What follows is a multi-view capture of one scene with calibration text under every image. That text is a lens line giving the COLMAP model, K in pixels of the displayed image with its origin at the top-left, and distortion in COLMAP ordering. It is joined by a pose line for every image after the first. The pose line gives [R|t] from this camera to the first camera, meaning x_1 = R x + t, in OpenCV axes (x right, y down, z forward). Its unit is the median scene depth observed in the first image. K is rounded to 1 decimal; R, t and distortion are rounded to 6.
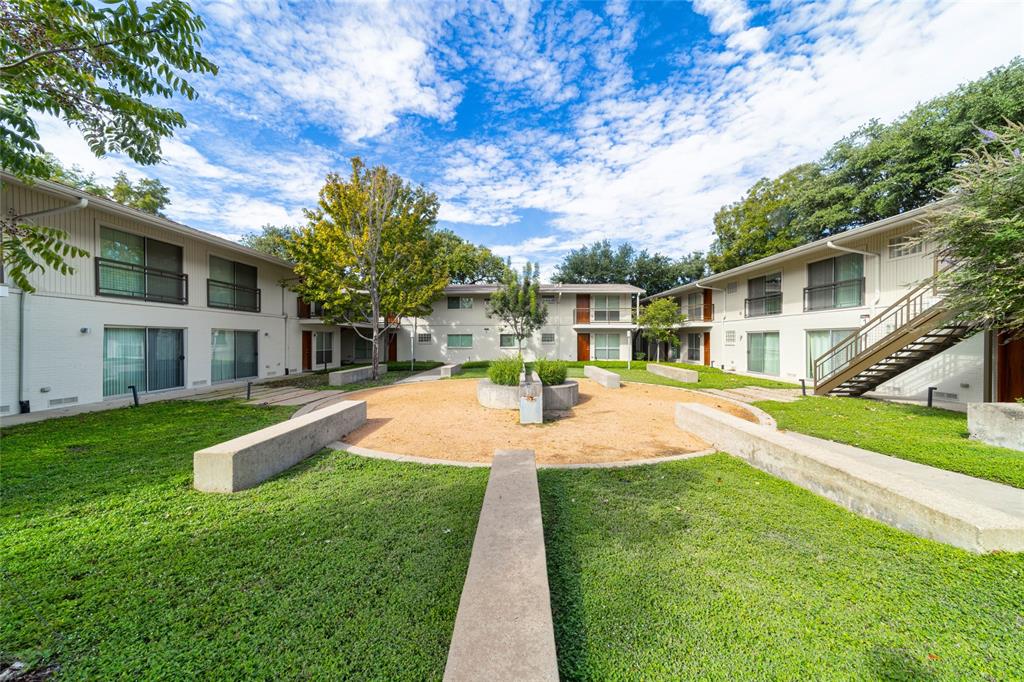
lens RADIAL K [[366.8, 0, 512.0], [0, 366.8, 341.0], [0, 0, 1]] dist [0.000896, 0.000132]
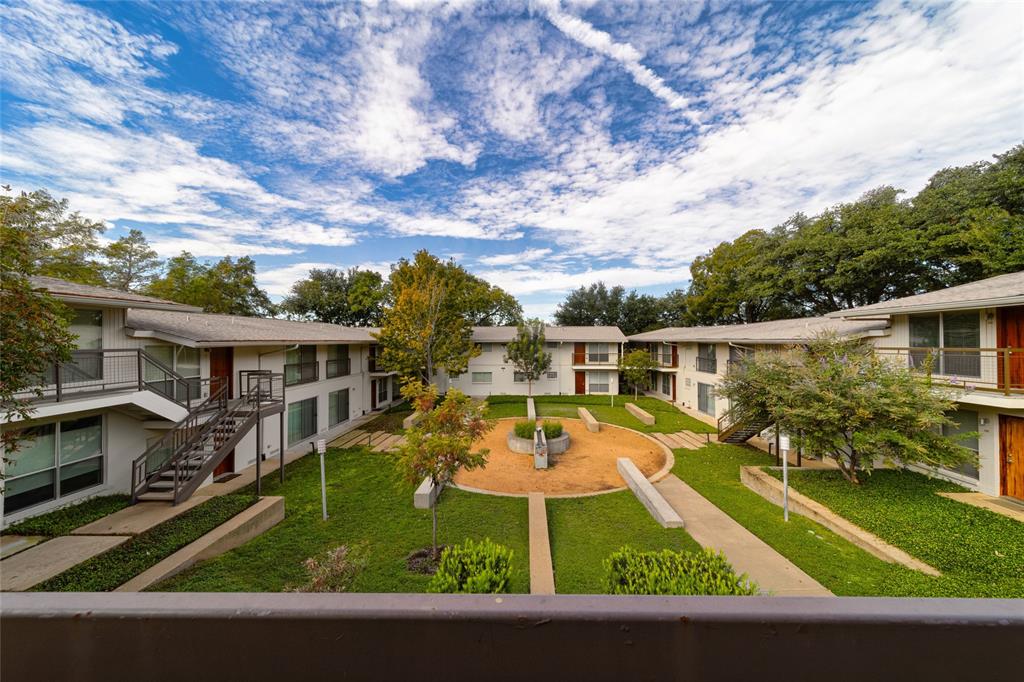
lens RADIAL K [[366.8, 0, 512.0], [0, 366.8, 341.0], [0, 0, 1]] dist [0.000896, 0.000132]
pose [[0.999852, -0.007586, -0.015413, -0.020360], [0.007610, 0.999970, 0.001483, -0.136861], [0.015401, -0.001600, 0.999880, -0.280306]]
